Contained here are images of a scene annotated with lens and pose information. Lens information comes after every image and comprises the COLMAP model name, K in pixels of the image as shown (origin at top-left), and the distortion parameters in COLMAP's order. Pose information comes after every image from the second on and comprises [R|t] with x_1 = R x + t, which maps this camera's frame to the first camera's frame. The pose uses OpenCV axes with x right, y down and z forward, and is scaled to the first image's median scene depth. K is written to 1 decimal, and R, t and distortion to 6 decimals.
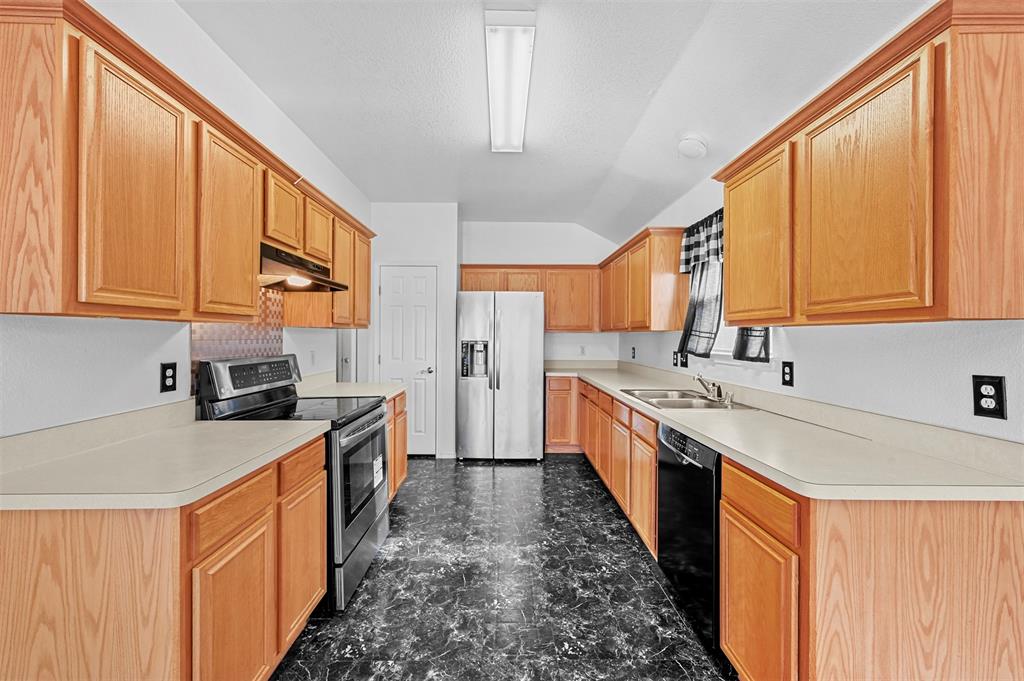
lens RADIAL K [[407.4, 0, 511.6], [0, 407.4, 336.6], [0, 0, 1]] dist [0.001614, 0.000543]
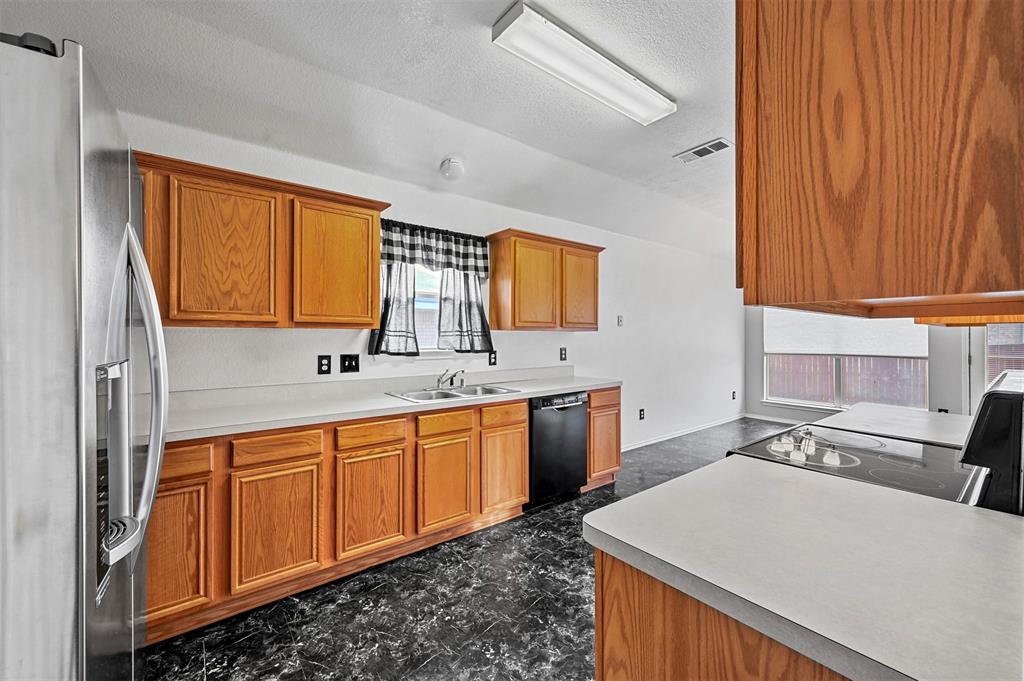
lens RADIAL K [[408.8, 0, 511.1], [0, 408.8, 335.2], [0, 0, 1]] dist [0.000851, 0.000120]
pose [[-0.603814, -0.004009, 0.797115, -0.629244], [-0.003630, 0.999991, 0.002280, -0.007454], [-0.797117, -0.001517, -0.603823, 1.722212]]
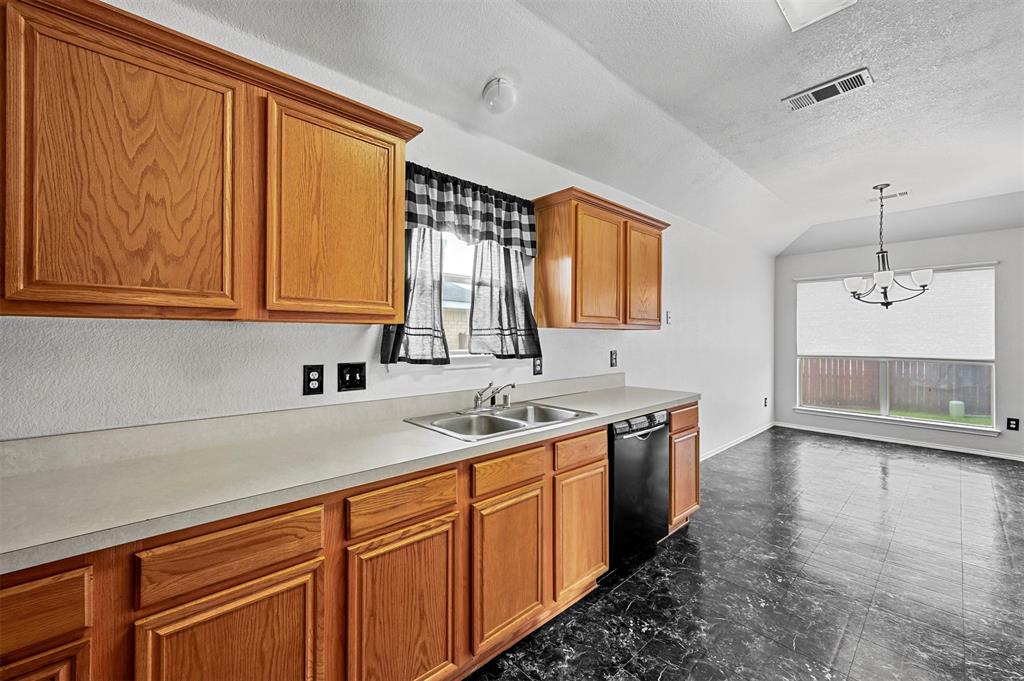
lens RADIAL K [[408.8, 0, 511.1], [0, 408.8, 335.2], [0, 0, 1]] dist [0.000851, 0.000120]
pose [[-0.661894, -0.005844, 0.749575, -0.187974], [-0.006368, 0.999977, 0.002173, -0.003779], [-0.749570, -0.003335, -0.661916, 1.667303]]
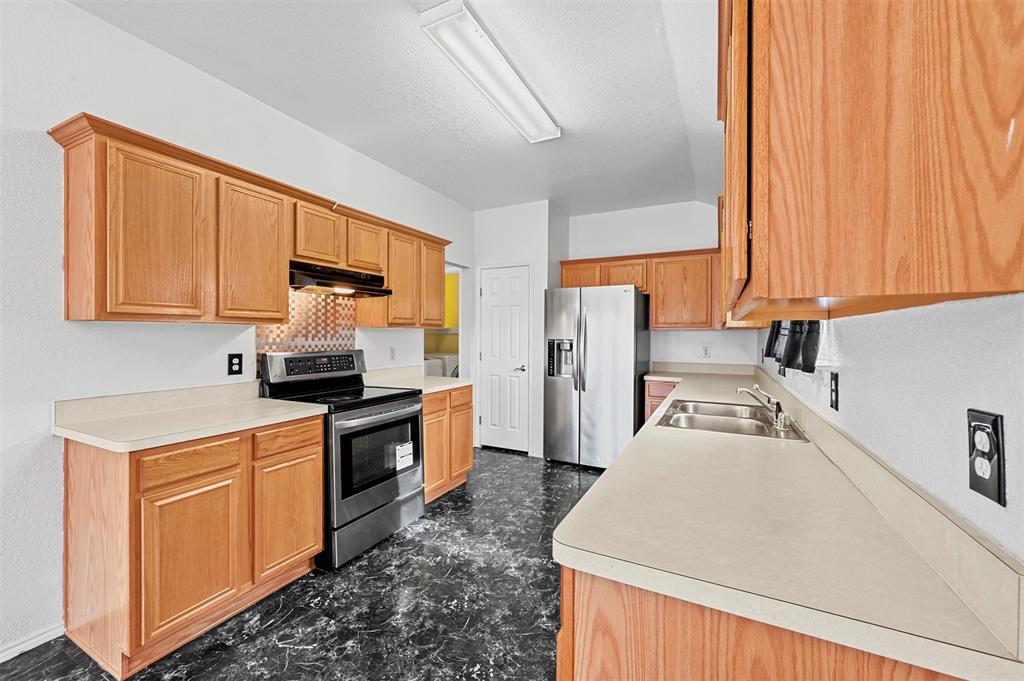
lens RADIAL K [[408.8, 0, 511.1], [0, 408.8, 335.2], [0, 0, 1]] dist [0.000851, 0.000120]
pose [[0.883604, -0.001093, -0.468234, 0.462030], [0.000550, 0.999999, -0.001296, 0.002358], [0.468235, 0.000887, 0.883603, 0.155036]]
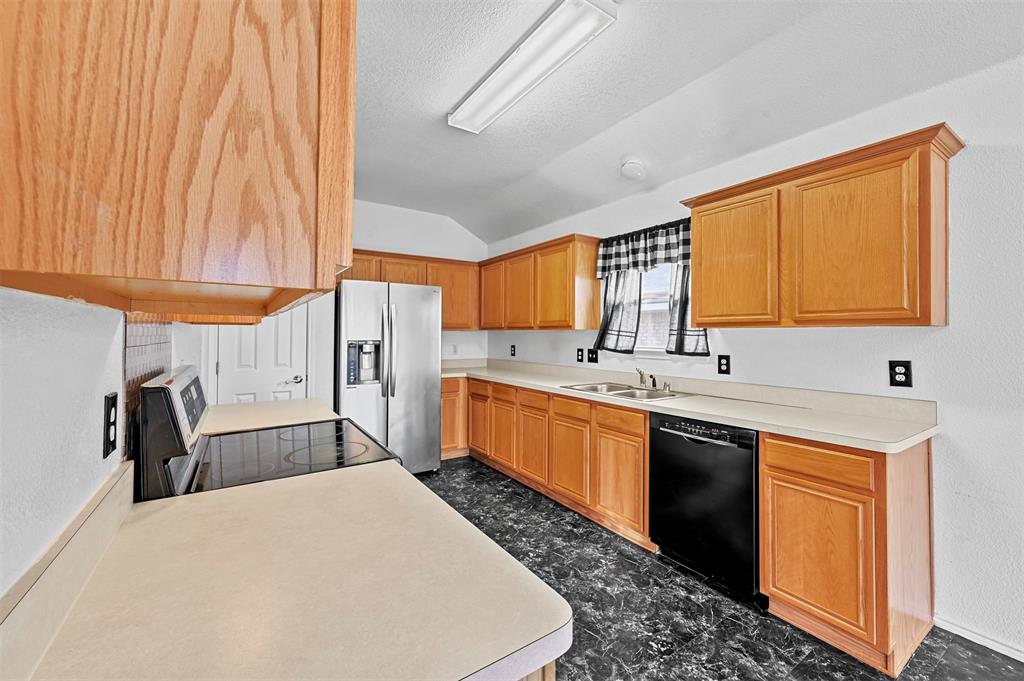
lens RADIAL K [[409.5, 0, 511.5], [0, 409.5, 329.4], [0, 0, 1]] dist [0.000916, -0.000172]
pose [[0.841551, 0.005490, 0.540149, -0.513270], [0.000291, 0.999944, -0.010616, -0.005870], [-0.540177, 0.009091, 0.841502, 0.240514]]
